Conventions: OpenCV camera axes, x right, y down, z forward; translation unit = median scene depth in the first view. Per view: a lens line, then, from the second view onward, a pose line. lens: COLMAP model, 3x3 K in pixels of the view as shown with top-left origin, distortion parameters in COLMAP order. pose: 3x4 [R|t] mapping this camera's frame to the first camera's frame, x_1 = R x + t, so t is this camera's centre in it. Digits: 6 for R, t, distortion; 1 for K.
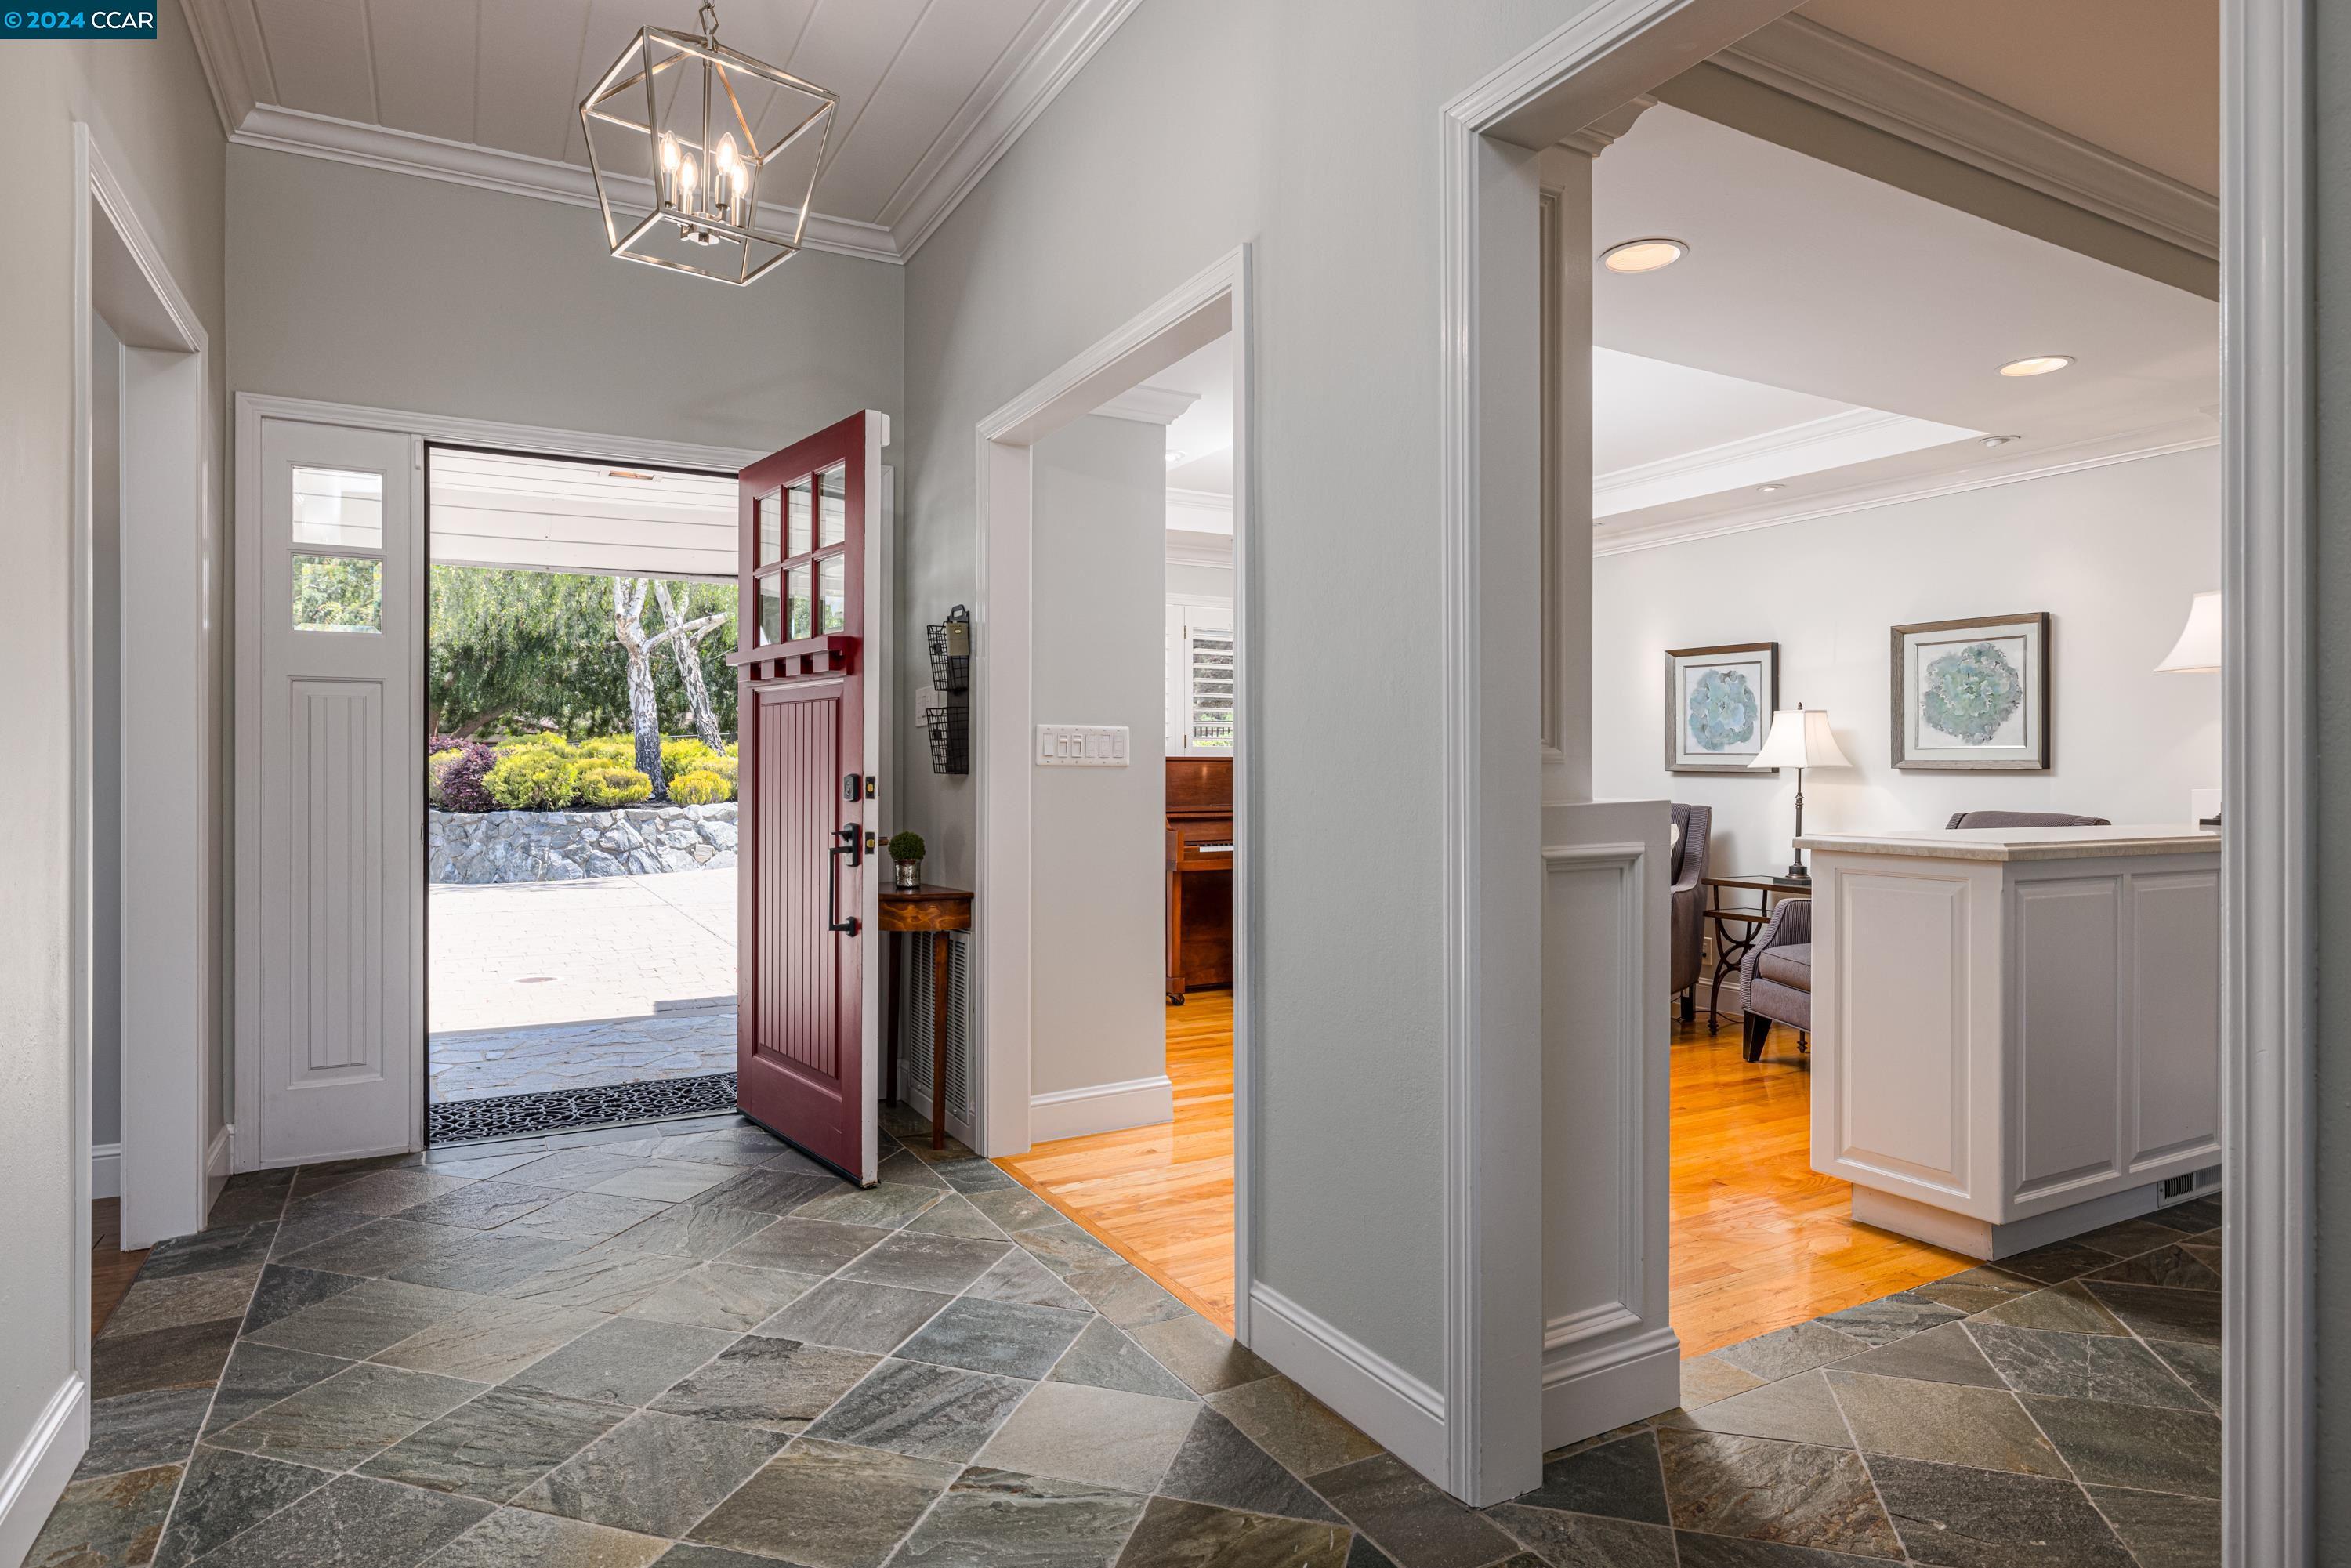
lens RADIAL K [[1309.0, 0, 1172.0], [0, 1309.0, 765.3], [0, 0, 1]] dist [0.003389, -0.000970]
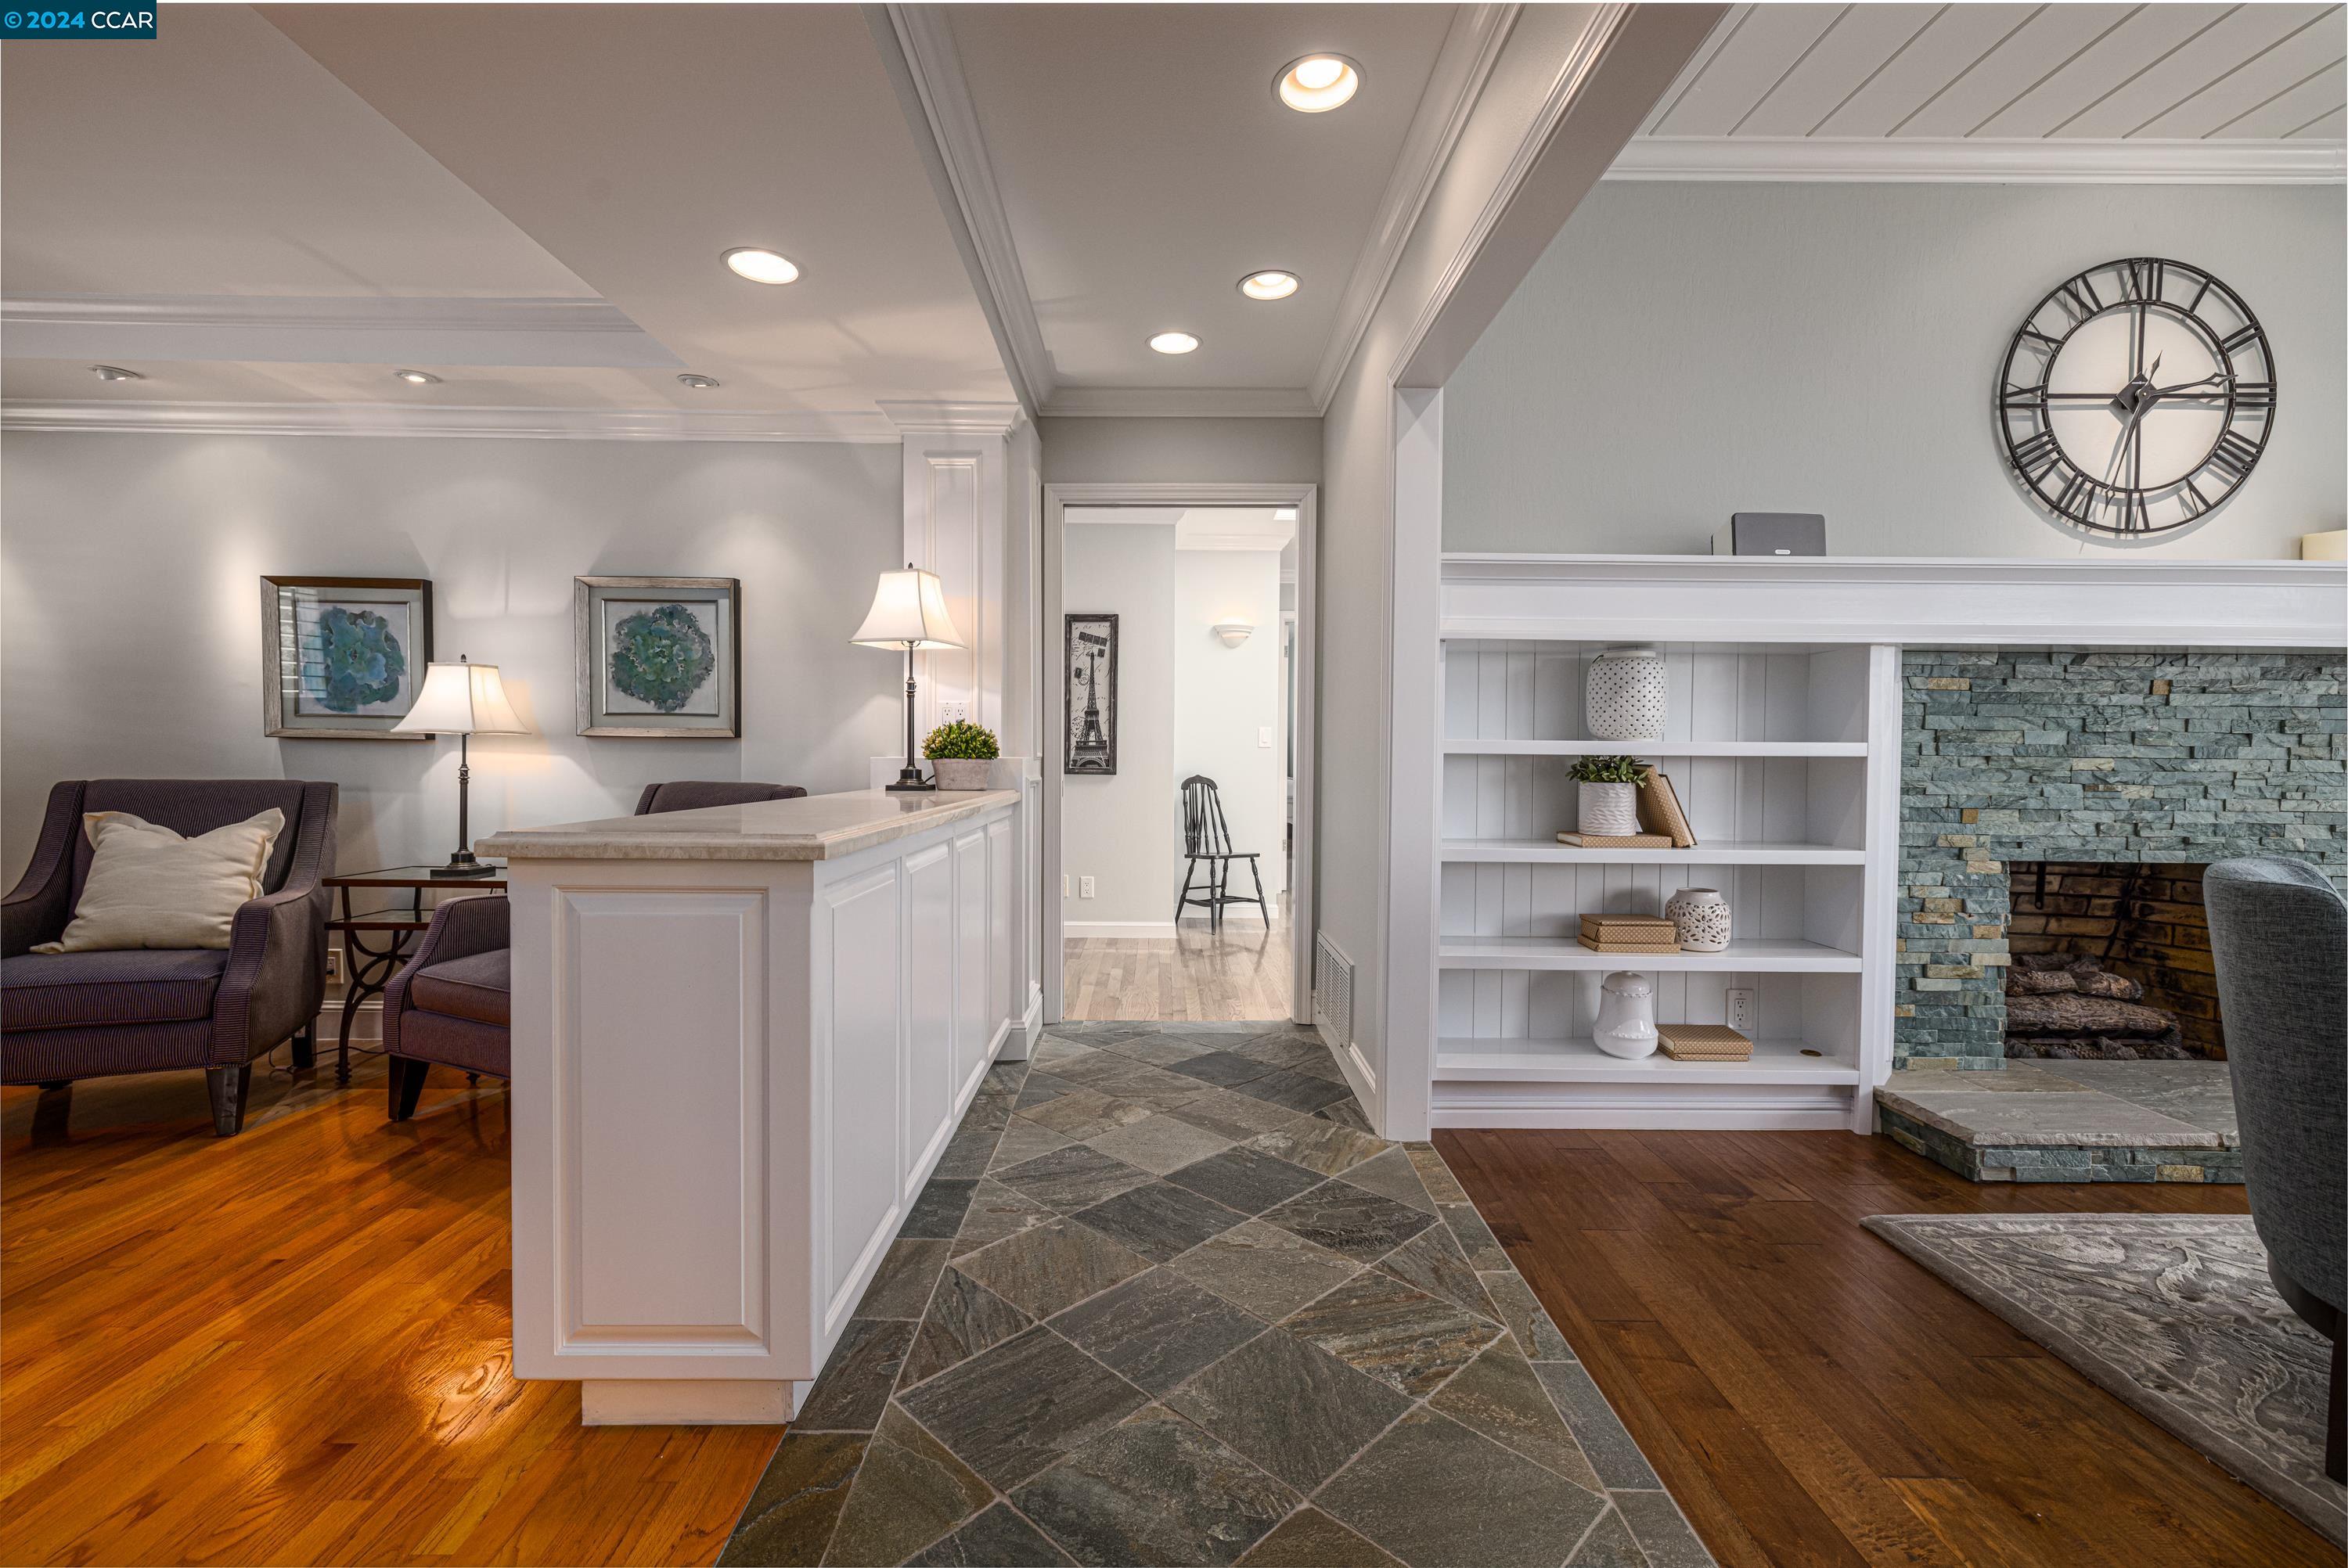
lens RADIAL K [[986.5, 0, 1161.3], [0, 986.5, 780.9], [0, 0, 1]] dist [0.000832, -0.000477]
pose [[0.477671, -0.024646, 0.878193, 0.141064], [-0.010641, 0.999371, 0.033835, 0.005869], [-0.878474, -0.025507, 0.477108, 0.313763]]
